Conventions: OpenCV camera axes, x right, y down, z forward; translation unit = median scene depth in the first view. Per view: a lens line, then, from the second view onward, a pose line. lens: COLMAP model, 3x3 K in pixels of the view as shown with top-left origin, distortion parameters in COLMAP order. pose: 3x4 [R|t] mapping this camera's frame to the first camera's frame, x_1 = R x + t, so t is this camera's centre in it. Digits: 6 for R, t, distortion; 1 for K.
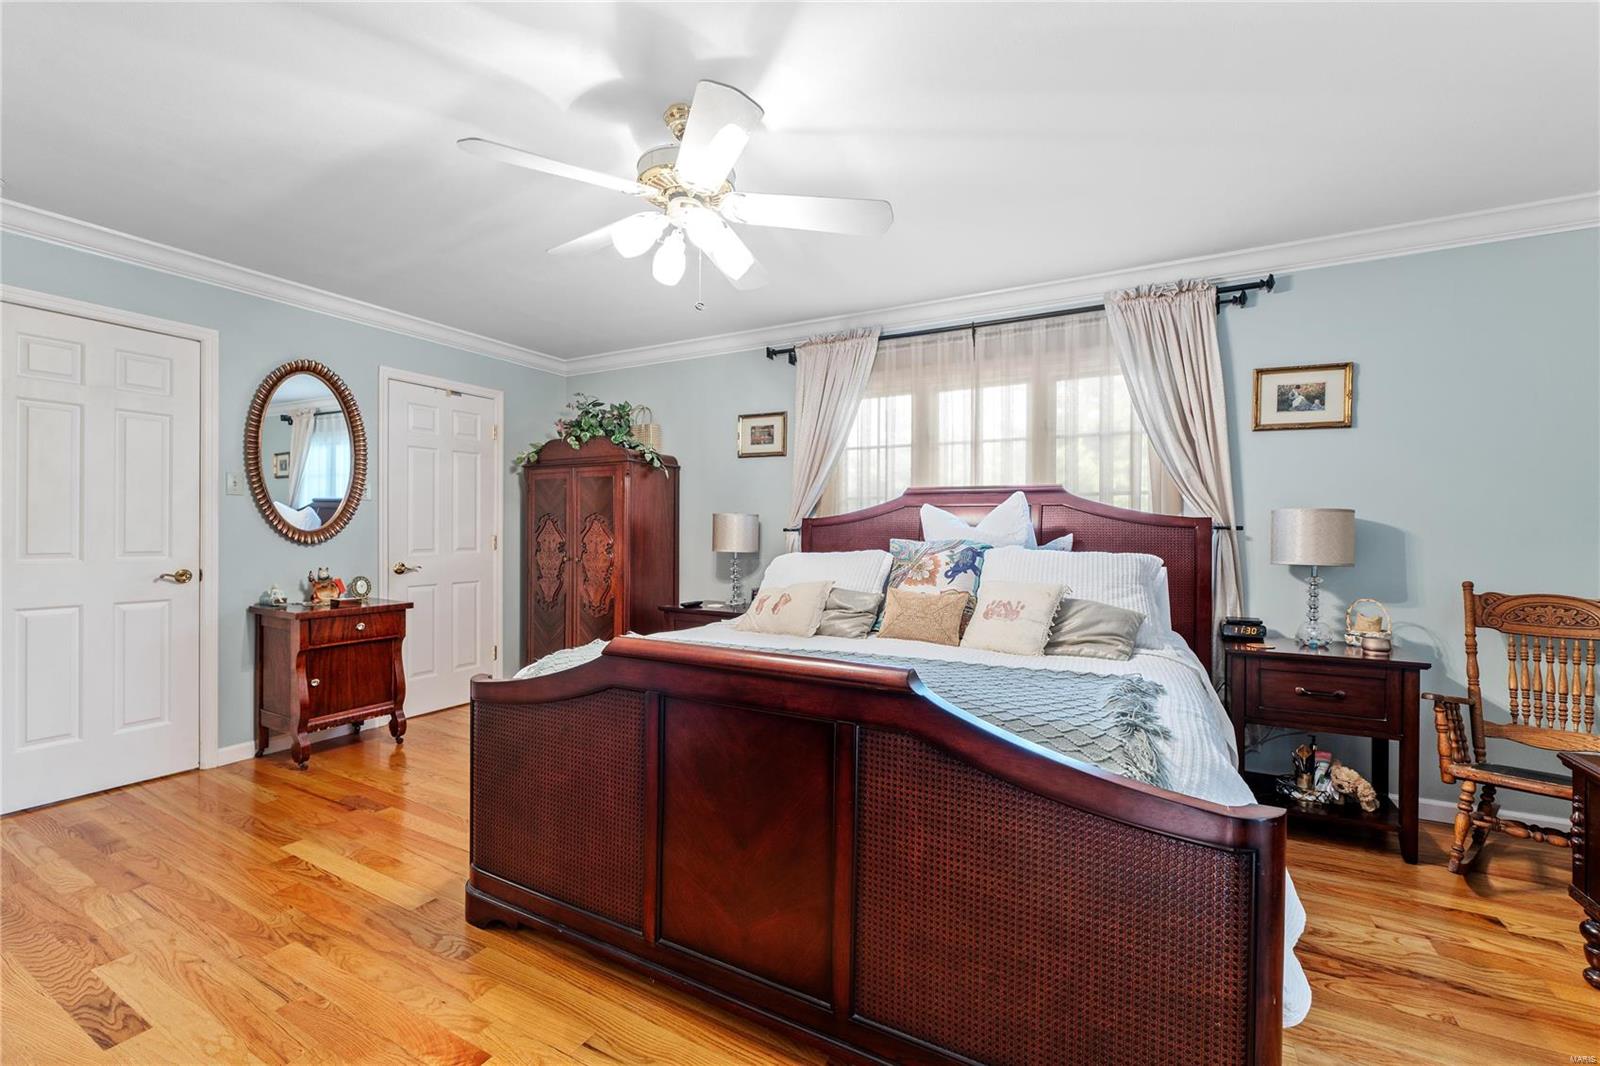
lens RADIAL K [[672.5, 0, 799.3], [0, 672.5, 531.5], [0, 0, 1]] dist [-0.007718, -0.000174]
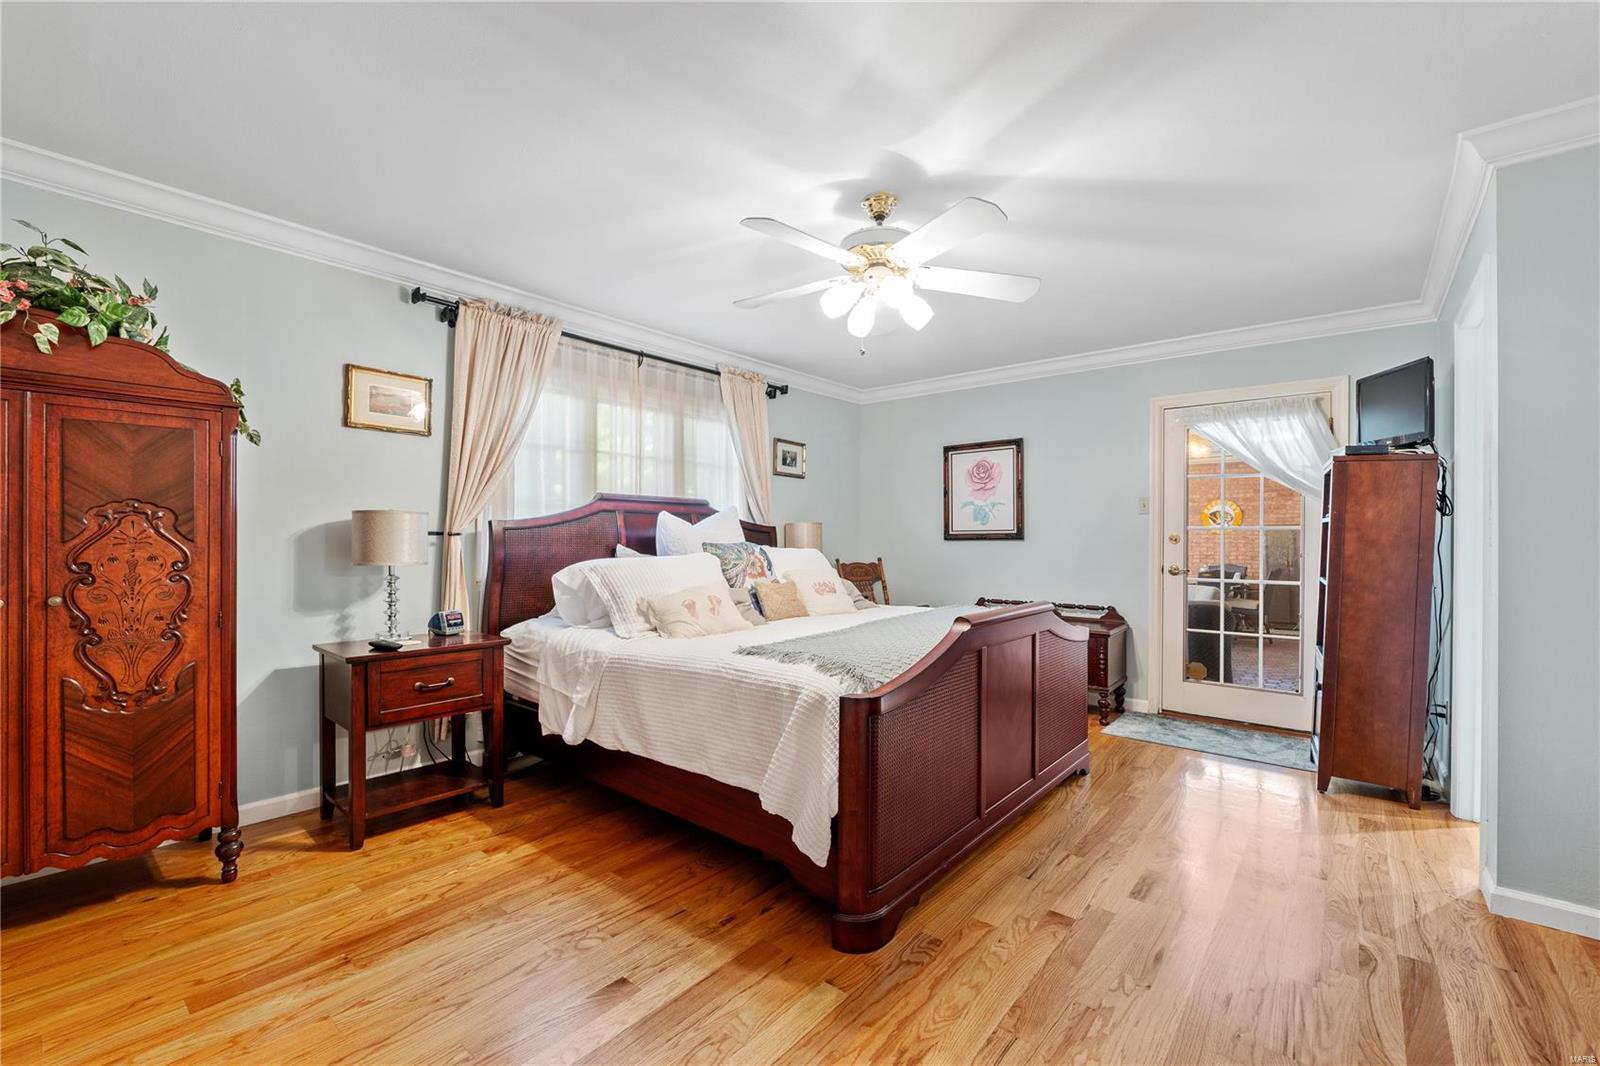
lens RADIAL K [[672.5, 0, 799.3], [0, 672.5, 531.5], [0, 0, 1]] dist [-0.007718, -0.000174]
pose [[0.193375, -0.003998, 0.981117, -0.835411], [-0.011714, 0.999911, 0.006383, -0.016444], [-0.981055, -0.012727, 0.193311, 0.530016]]
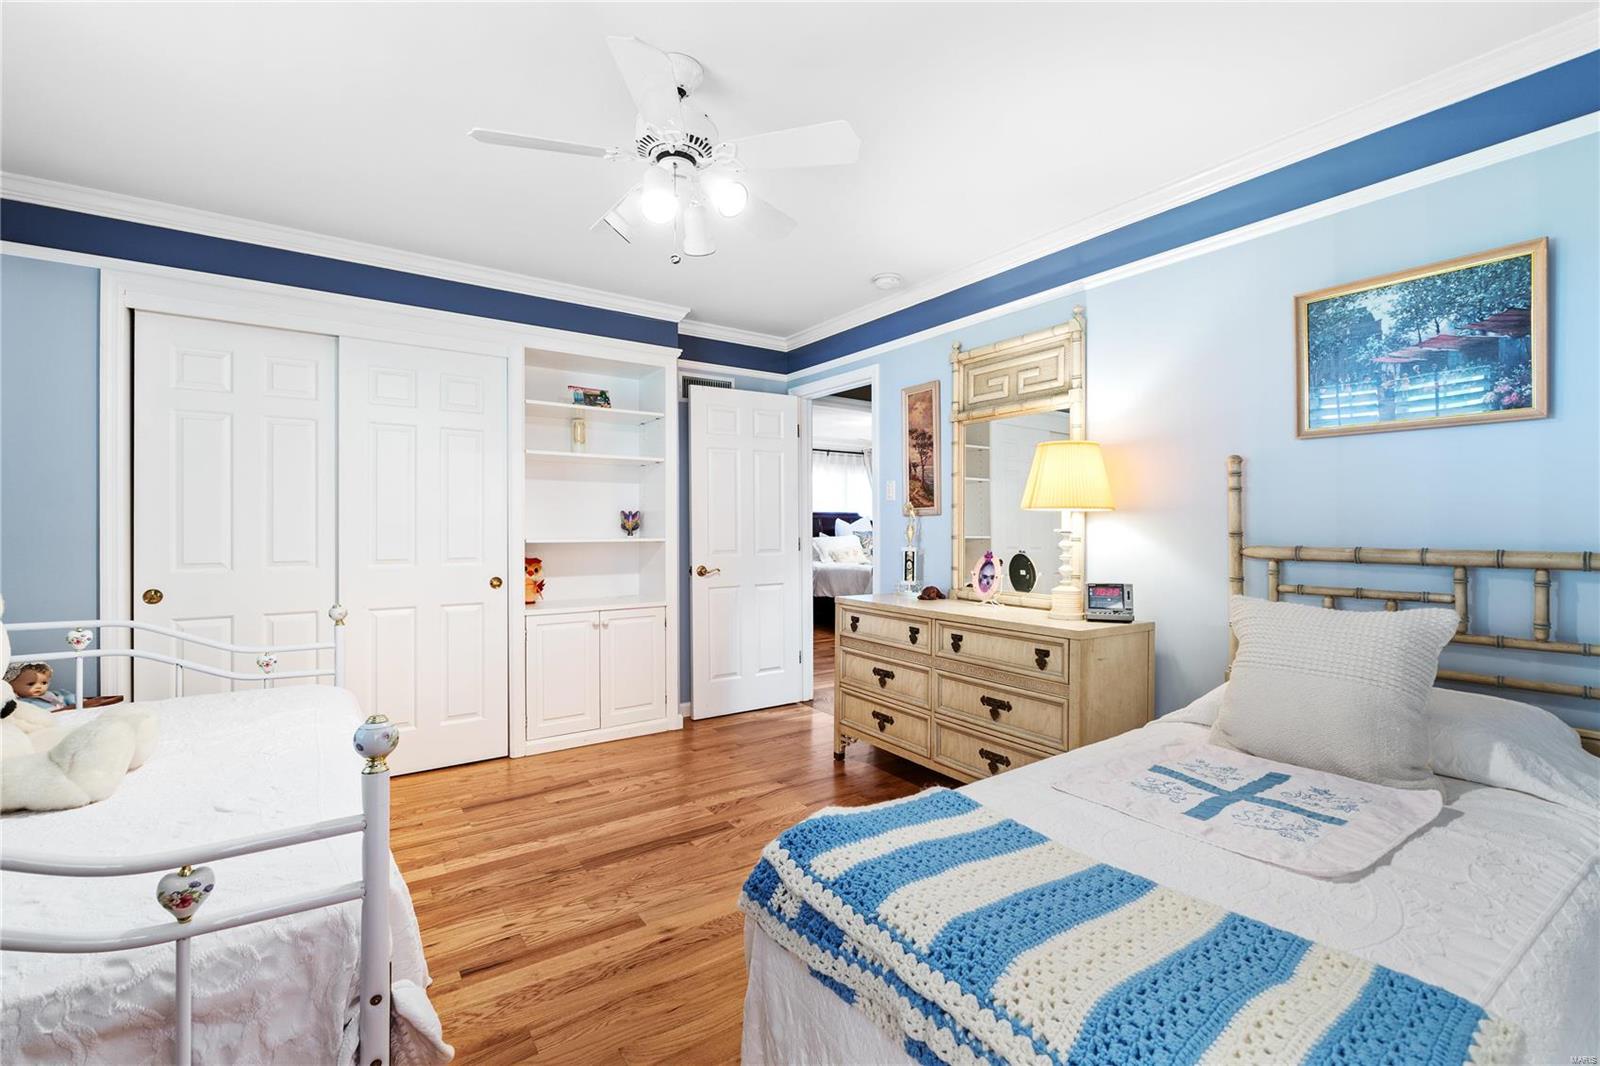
lens RADIAL K [[672.5, 0, 799.3], [0, 672.5, 531.5], [0, 0, 1]] dist [-0.007718, -0.000174]
pose [[0.442375, -0.004881, 0.896817, -2.243513], [-0.005544, 0.999951, 0.008177, -0.009333], [-0.896813, -0.008590, 0.442326, -0.076221]]
